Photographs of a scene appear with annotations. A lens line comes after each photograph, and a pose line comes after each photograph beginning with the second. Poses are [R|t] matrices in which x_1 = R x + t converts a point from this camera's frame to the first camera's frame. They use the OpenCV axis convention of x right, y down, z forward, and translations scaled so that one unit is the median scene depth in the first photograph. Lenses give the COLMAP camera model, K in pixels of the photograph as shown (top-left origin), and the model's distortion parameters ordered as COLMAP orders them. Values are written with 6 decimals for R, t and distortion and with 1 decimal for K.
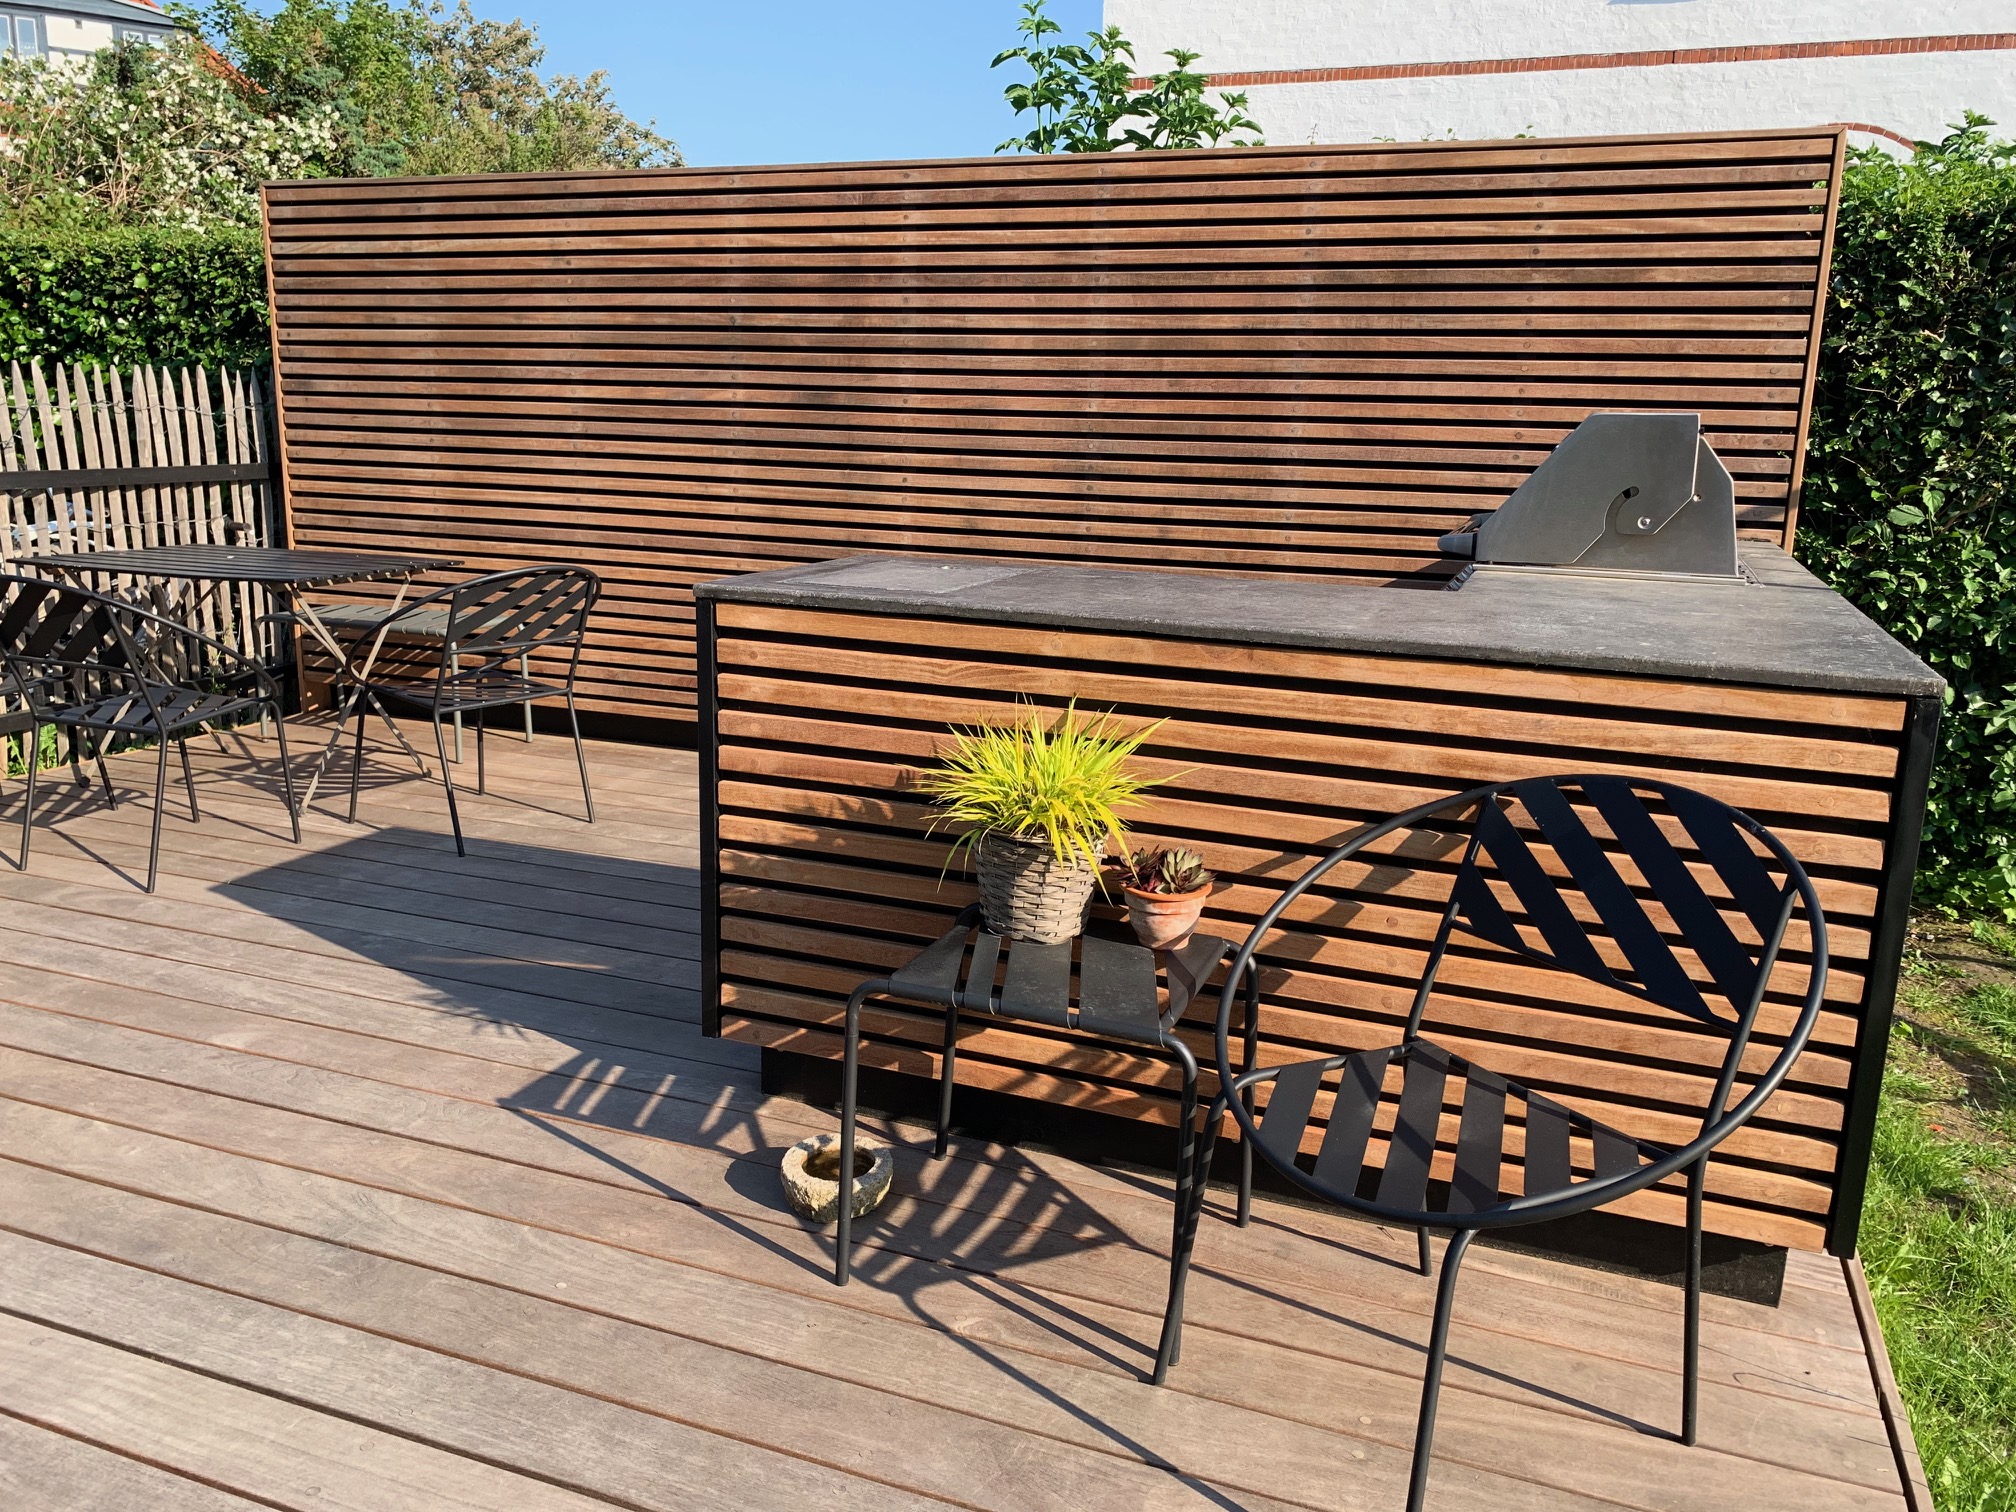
lens RADIAL K [[1498.8, 0, 1008.0], [0, 1498.8, 756.0], [0, 0, 1]] dist [0.013780, 0.002015]
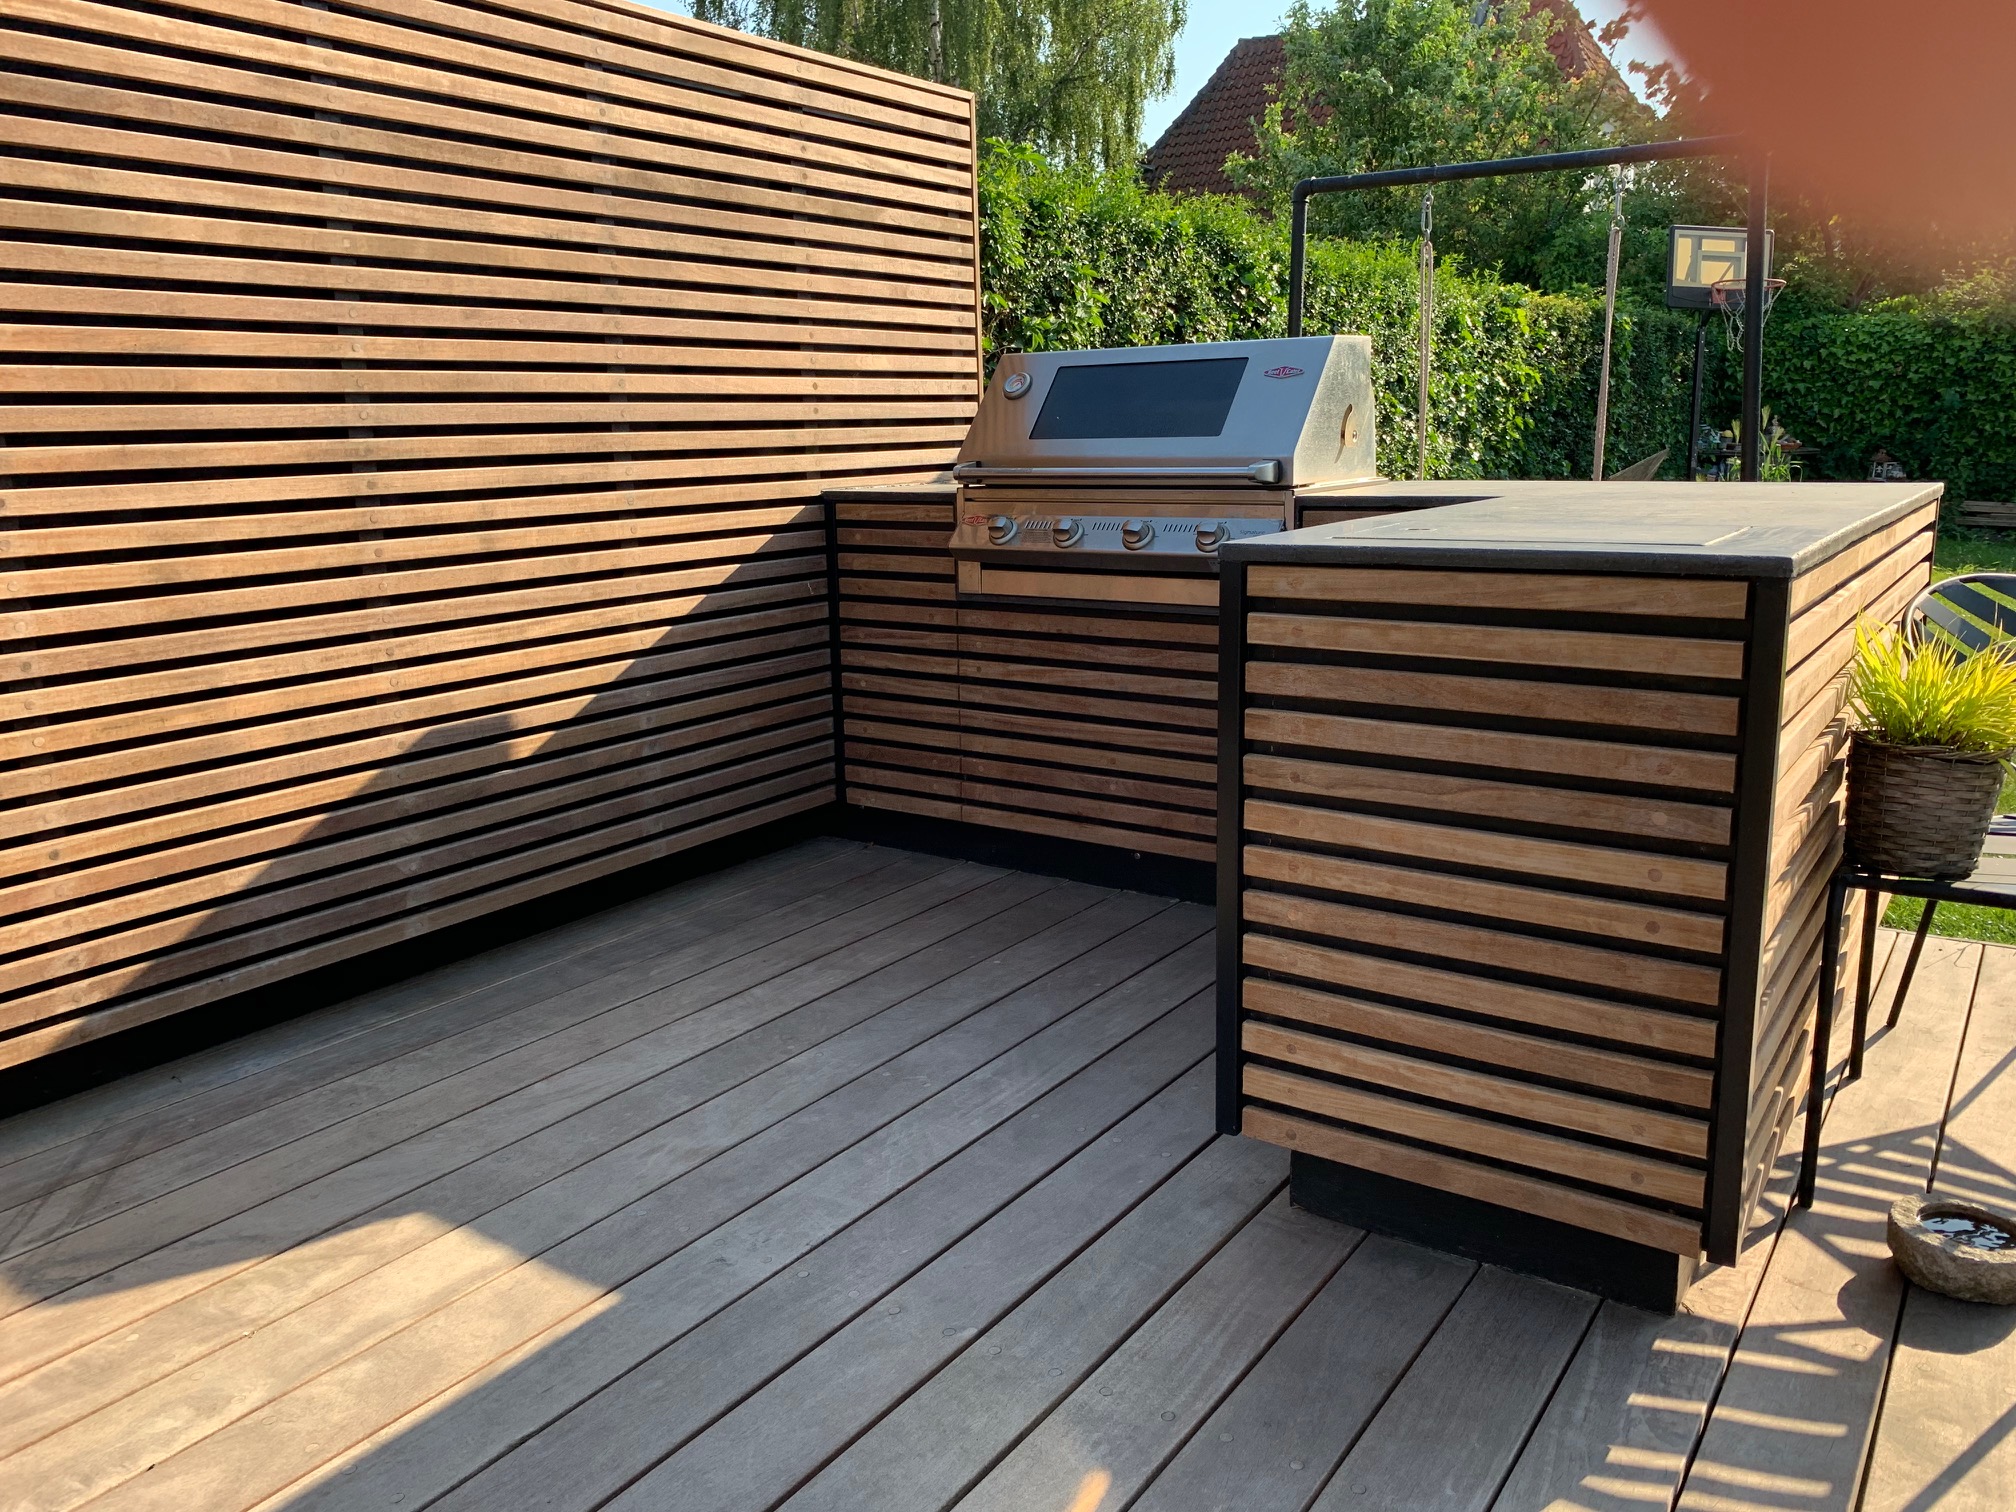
lens RADIAL K [[1542.2, 0, 1008.0], [0, 1542.2, 756.0], [0, 0, 1]] dist [0.001544, 0.000692]
pose [[0.250158, -0.234551, 0.939365, -0.528594], [0.246321, 0.953707, 0.172535, -0.131932], [-0.936348, 0.188224, 0.296353, 0.655075]]
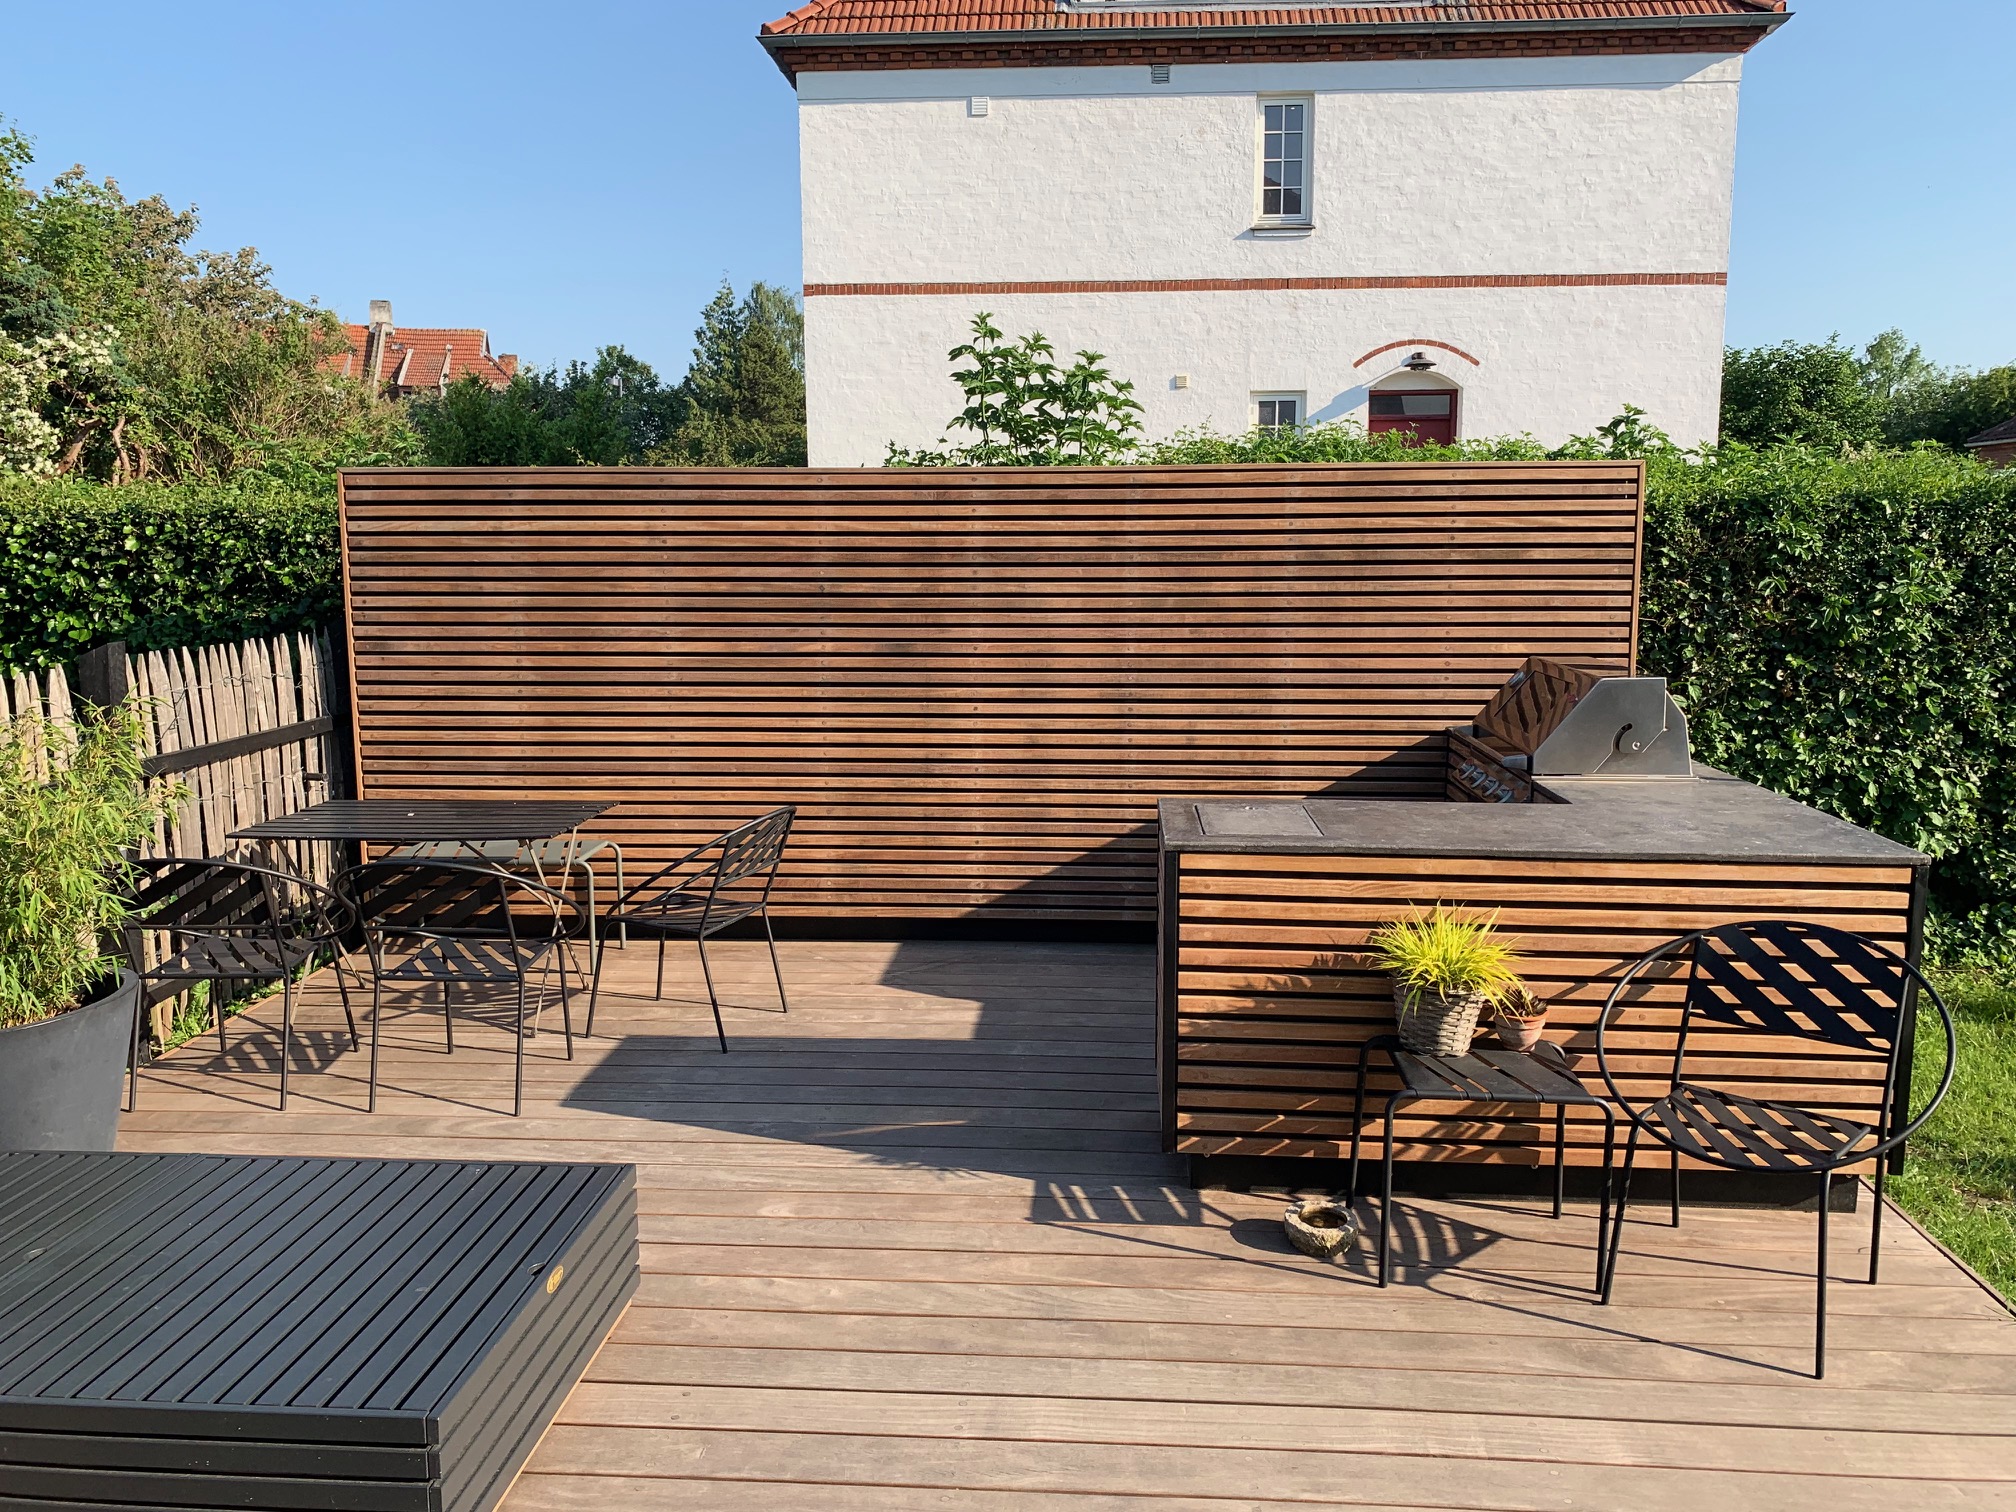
lens RADIAL K [[1492.2, 0, 1008.0], [0, 1492.2, 756.0], [0, 0, 1]] dist [0.061956, -0.076913]
pose [[0.959383, -0.066654, 0.274118, -0.442304], [0.088955, 0.993592, -0.069733, -0.064094], [-0.267713, 0.091284, 0.959165, -0.231568]]
